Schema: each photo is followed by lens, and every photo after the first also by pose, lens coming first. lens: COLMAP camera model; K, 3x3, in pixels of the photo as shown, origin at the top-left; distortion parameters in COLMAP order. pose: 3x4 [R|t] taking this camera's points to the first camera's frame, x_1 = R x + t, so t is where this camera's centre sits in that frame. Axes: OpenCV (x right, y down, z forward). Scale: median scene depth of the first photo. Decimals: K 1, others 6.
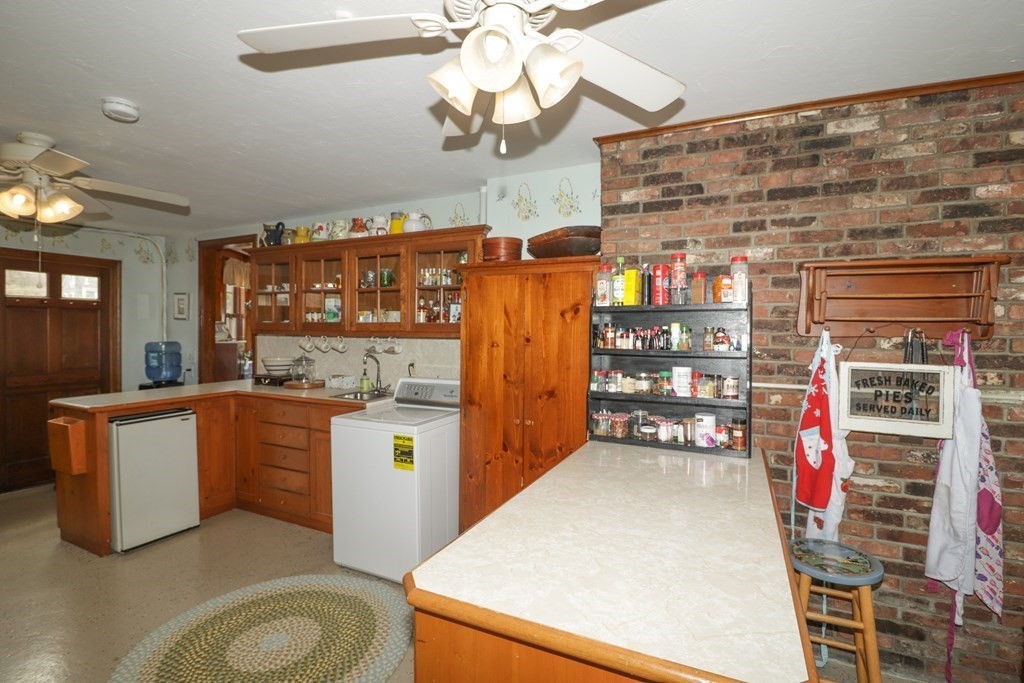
lens RADIAL K [[484.5, 0, 513.7], [0, 484.5, 326.6], [0, 0, 1]] dist [-0.013225, -0.000299]
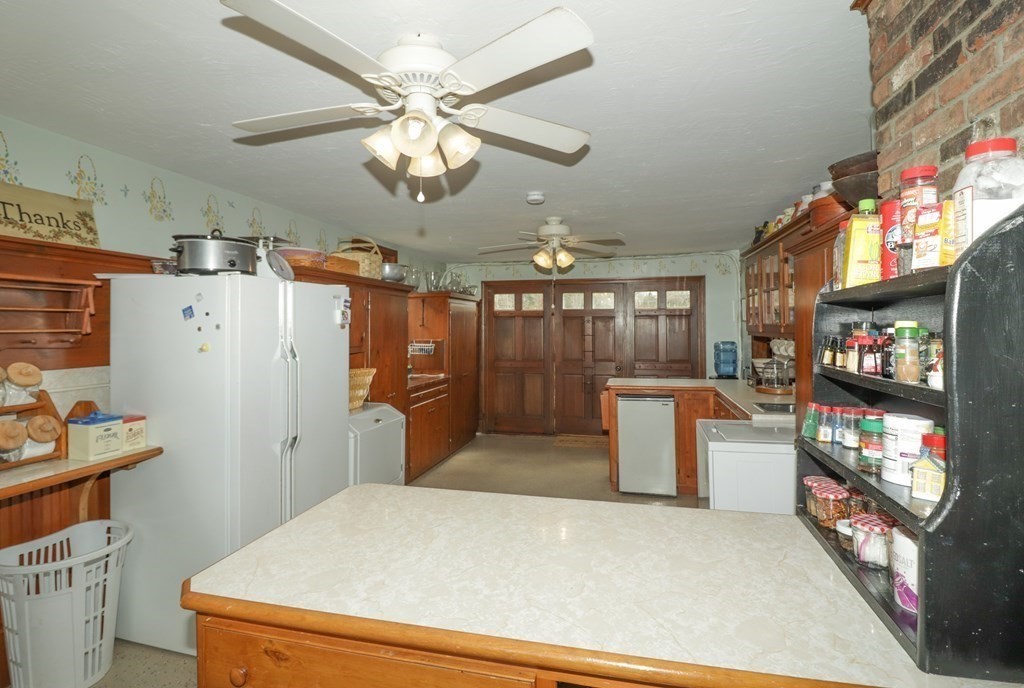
lens RADIAL K [[501.1, 0, 513.6], [0, 501.1, 316.9], [0, 0, 1]] dist [0.000955, 0.000038]
pose [[0.193762, -0.027627, -0.980659, 1.063191], [0.010603, 0.999604, -0.026065, -0.006090], [0.980991, -0.005347, 0.193979, 0.777459]]
